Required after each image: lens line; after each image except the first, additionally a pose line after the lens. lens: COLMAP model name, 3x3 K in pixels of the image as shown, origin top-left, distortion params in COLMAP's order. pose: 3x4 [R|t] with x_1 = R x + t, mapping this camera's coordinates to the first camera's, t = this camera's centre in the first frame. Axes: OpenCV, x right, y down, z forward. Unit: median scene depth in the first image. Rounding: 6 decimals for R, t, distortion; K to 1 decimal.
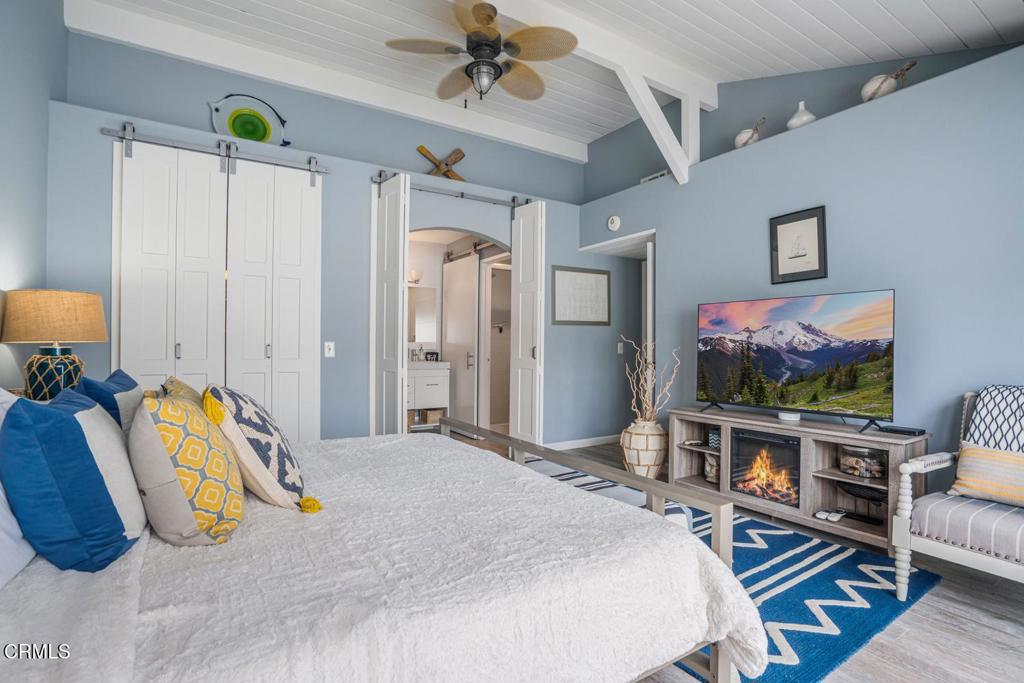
lens RADIAL K [[481.6, 0, 513.0], [0, 481.6, 340.8], [0, 0, 1]] dist [-0.037182, 0.013066]
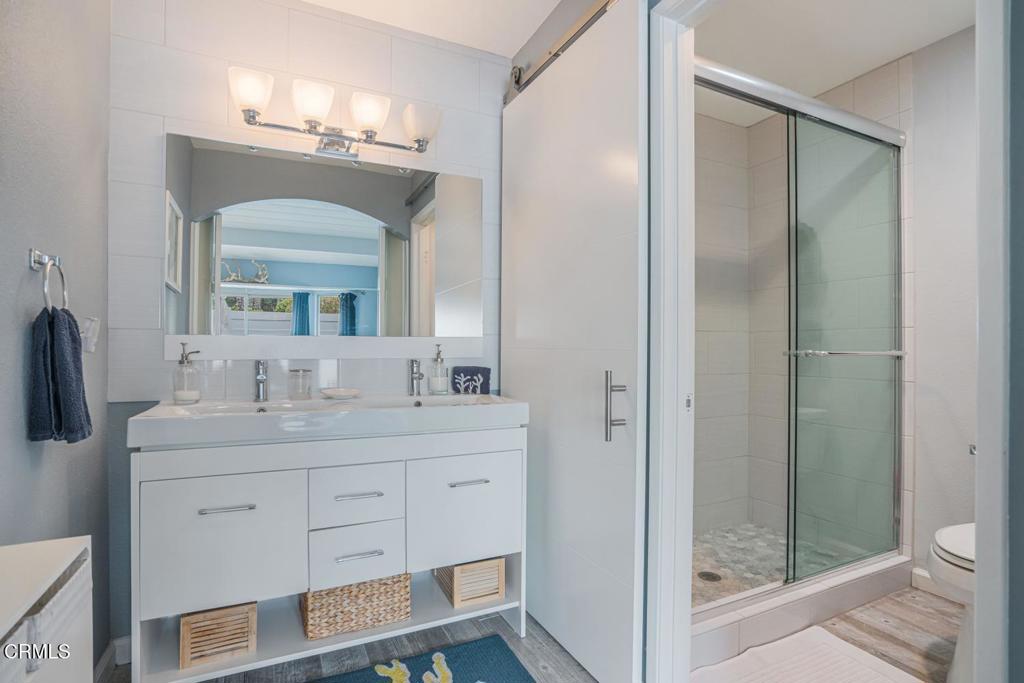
lens RADIAL K [[511.0, 0, 512.8], [0, 511.0, 343.3], [0, 0, 1]] dist [-0.035767, 0.011824]
pose [[0.993550, -0.007577, -0.113146, -0.102745], [0.007319, 0.999970, -0.002697, 0.008700], [0.113163, 0.001851, 0.993575, 0.671783]]
